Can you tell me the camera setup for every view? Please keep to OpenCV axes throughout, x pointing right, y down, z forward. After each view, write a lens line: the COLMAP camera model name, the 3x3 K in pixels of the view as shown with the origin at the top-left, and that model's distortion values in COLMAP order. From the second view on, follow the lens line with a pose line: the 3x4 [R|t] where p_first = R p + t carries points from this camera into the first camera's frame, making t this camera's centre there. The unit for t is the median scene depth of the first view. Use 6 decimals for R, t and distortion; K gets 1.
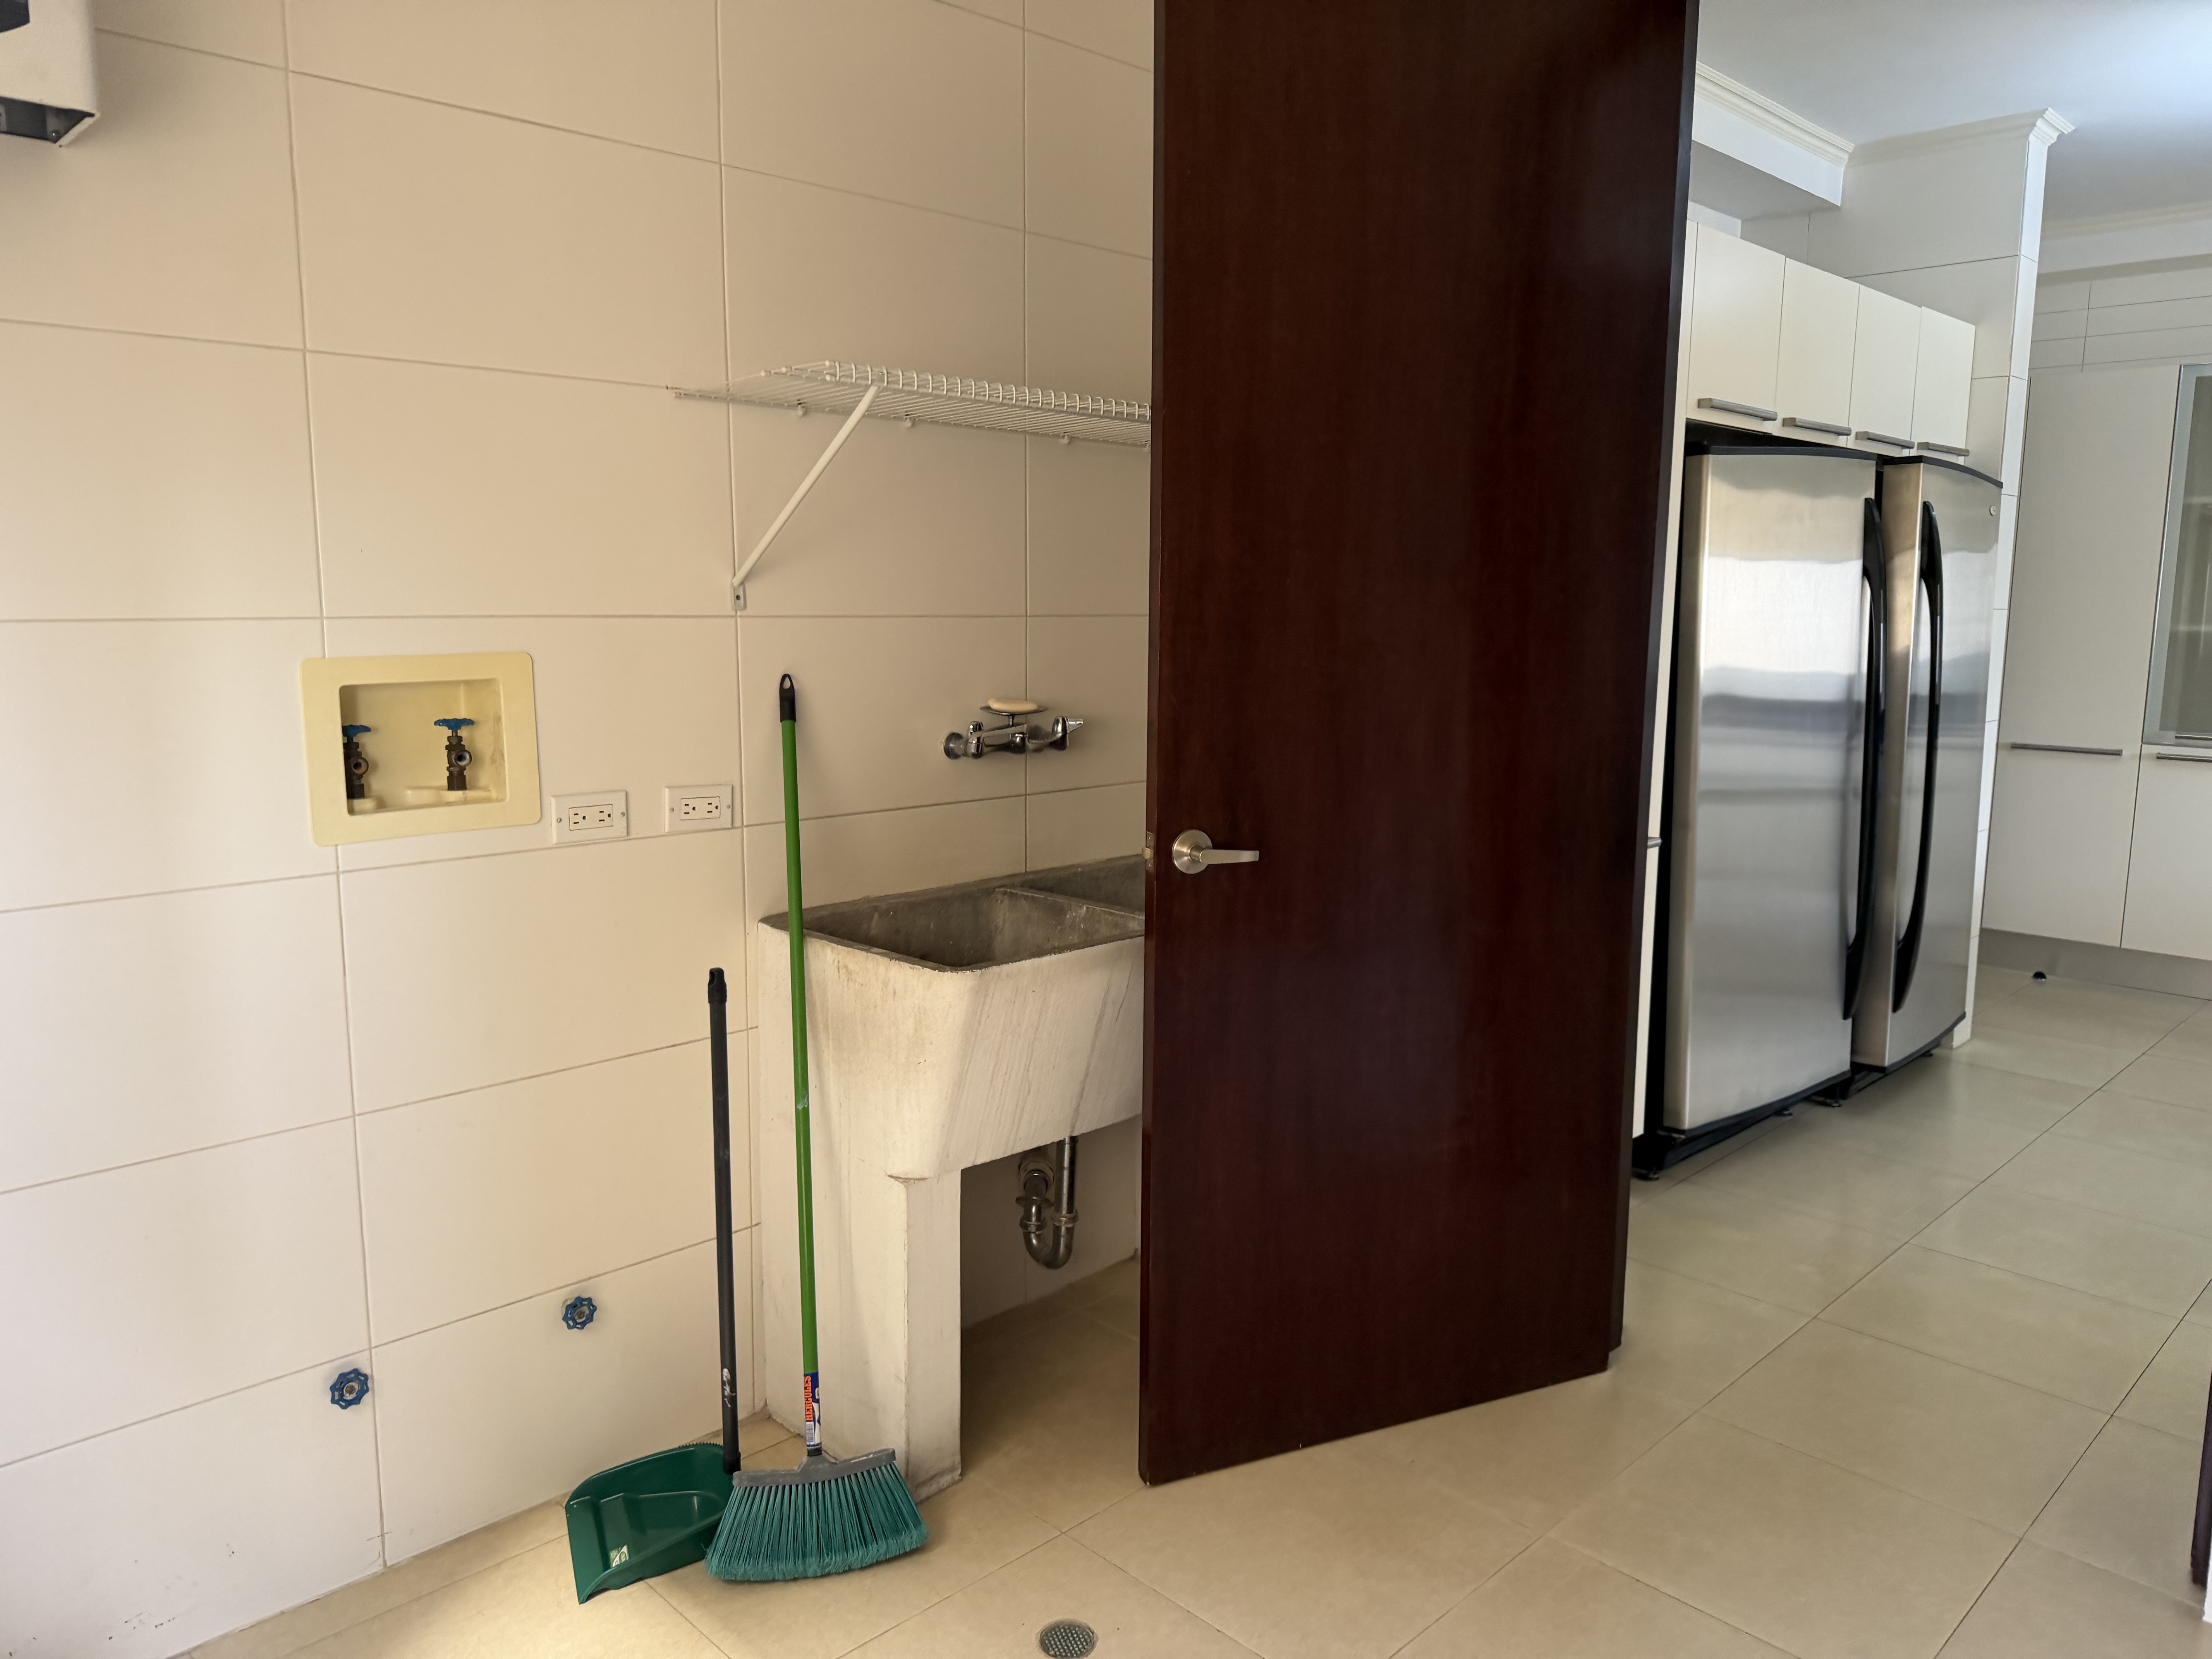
lens RADIAL K [[1568.3, 0, 1107.8], [0, 1568.3, 823.8], [0, 0, 1]] dist [-0.007545, -0.001831]
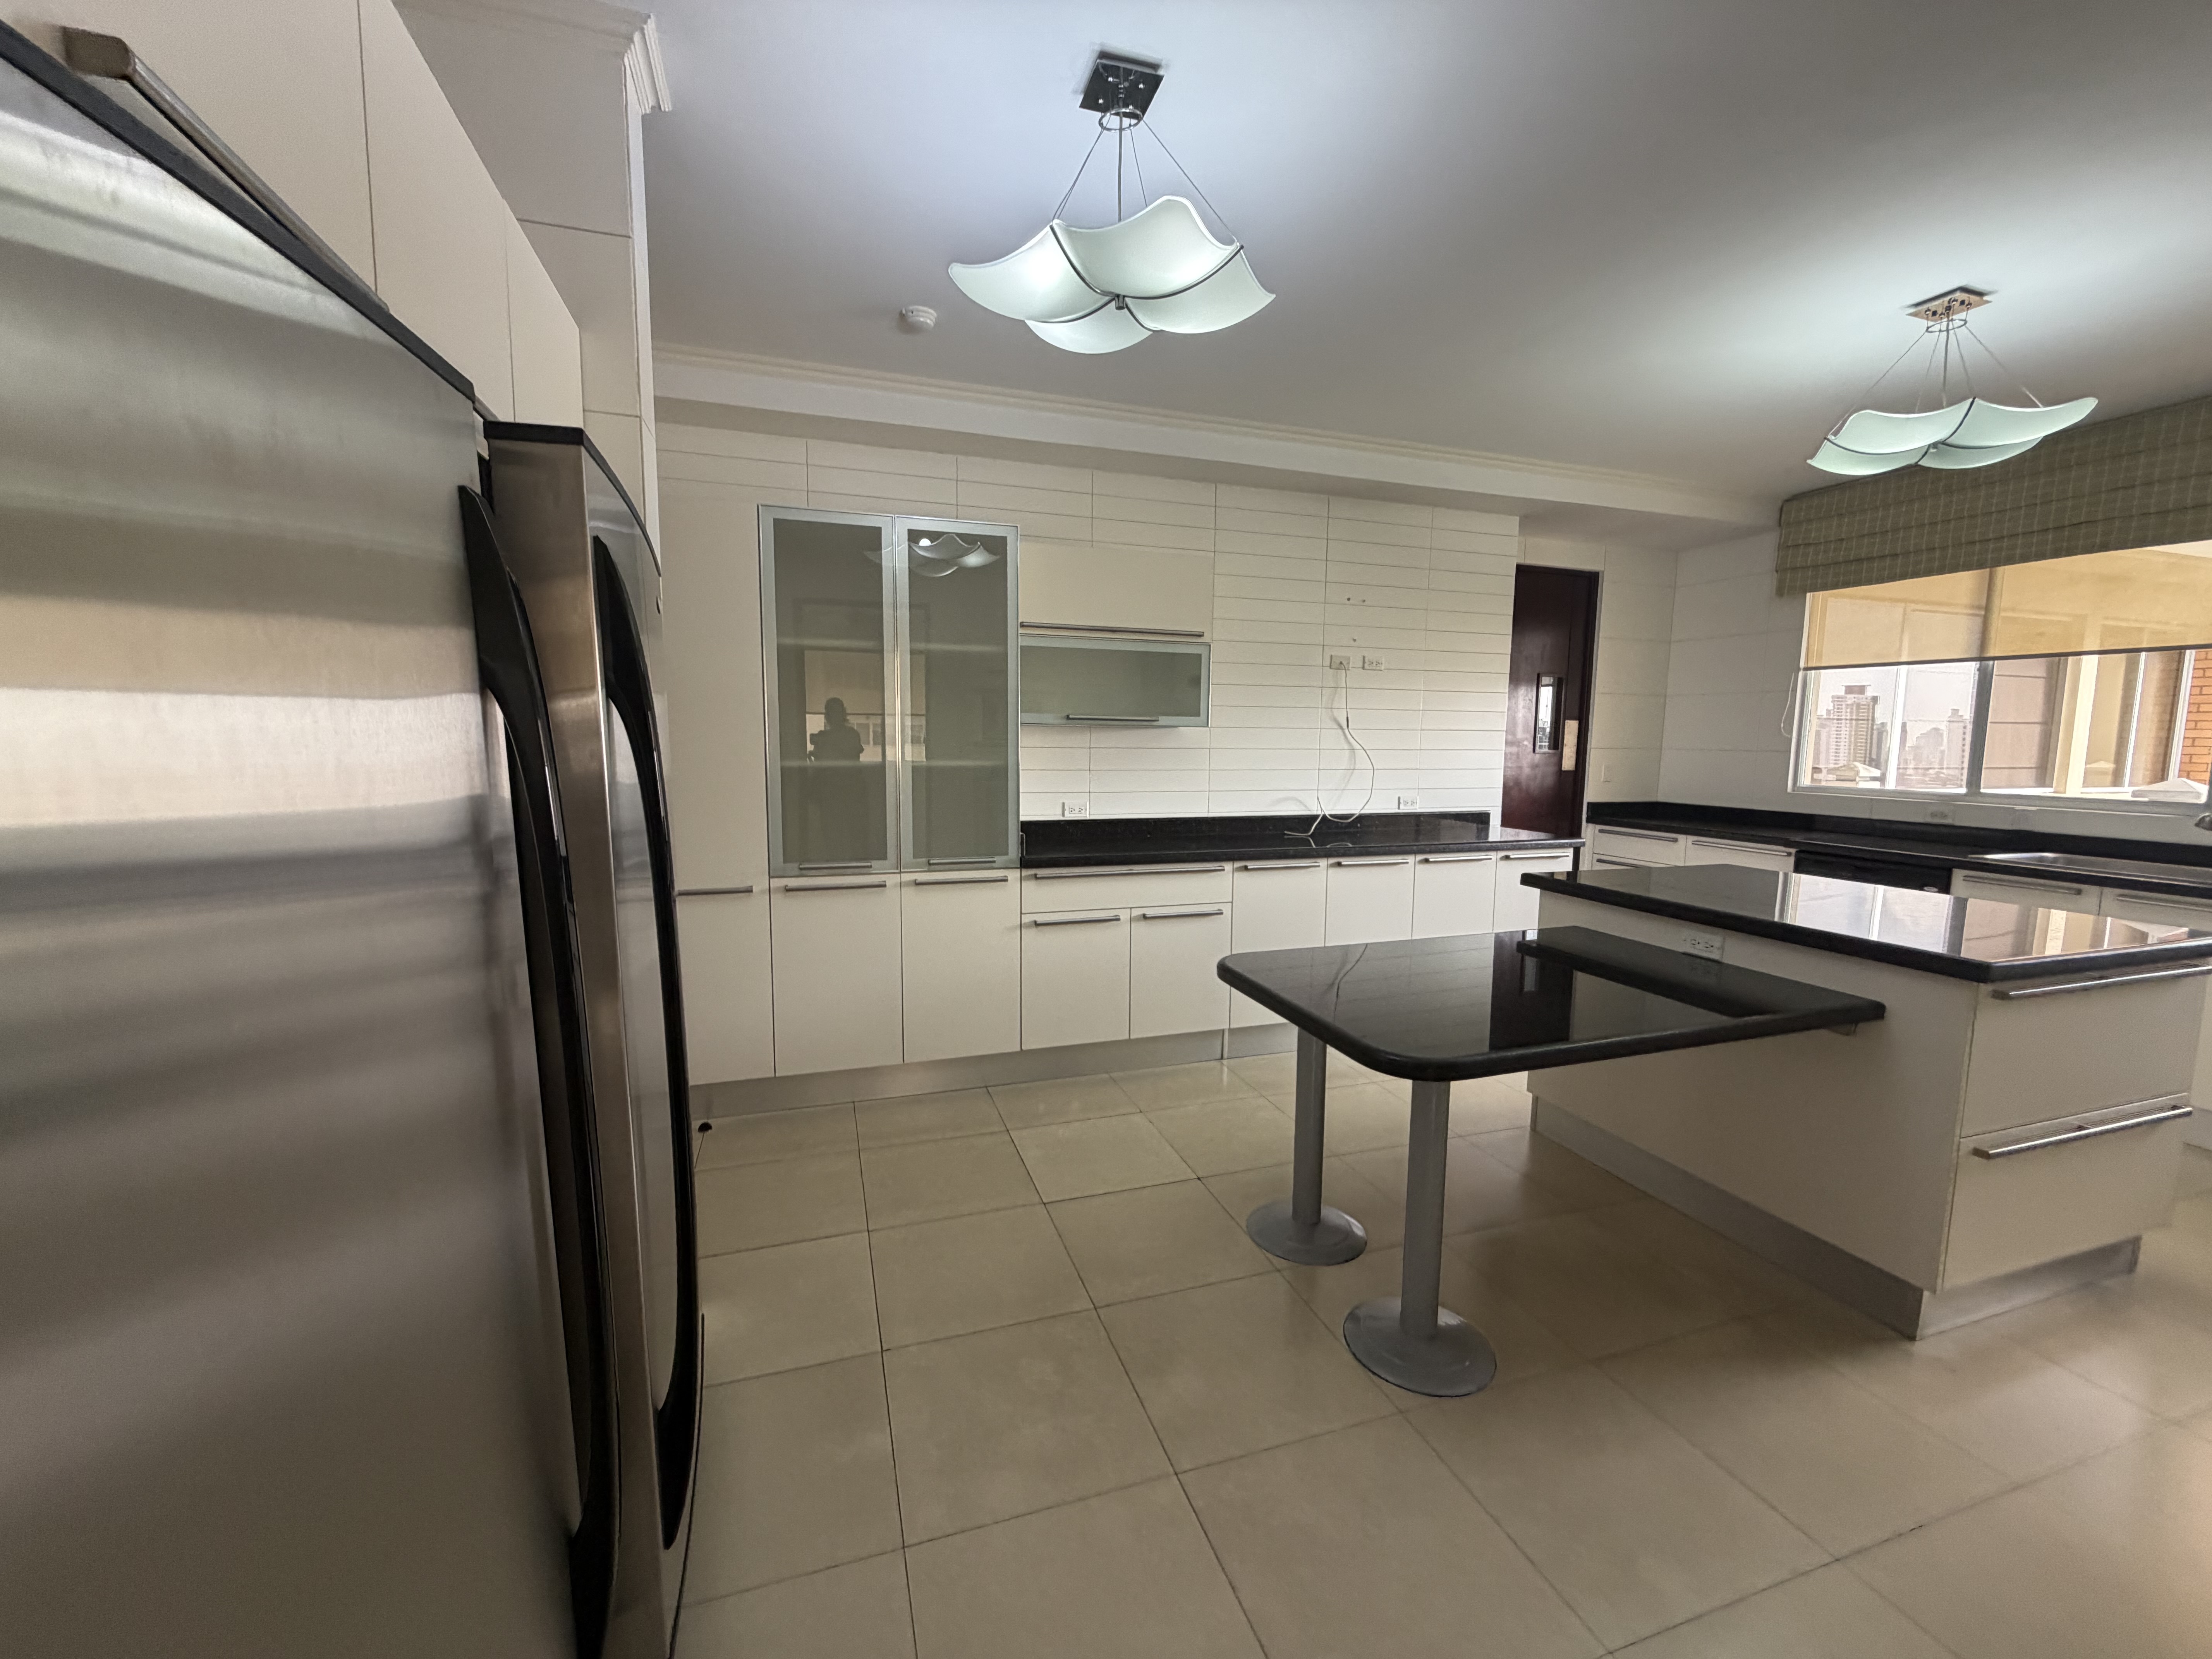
lens RADIAL K [[880.6, 0, 1104.4], [0, 880.6, 830.5], [0, 0, 1]] dist [0.000694, -0.000271]
pose [[0.441972, -0.096715, 0.891800, 0.252223], [0.126625, 0.990942, 0.044712, -0.080700], [-0.888046, 0.093163, 0.450216, 0.549963]]
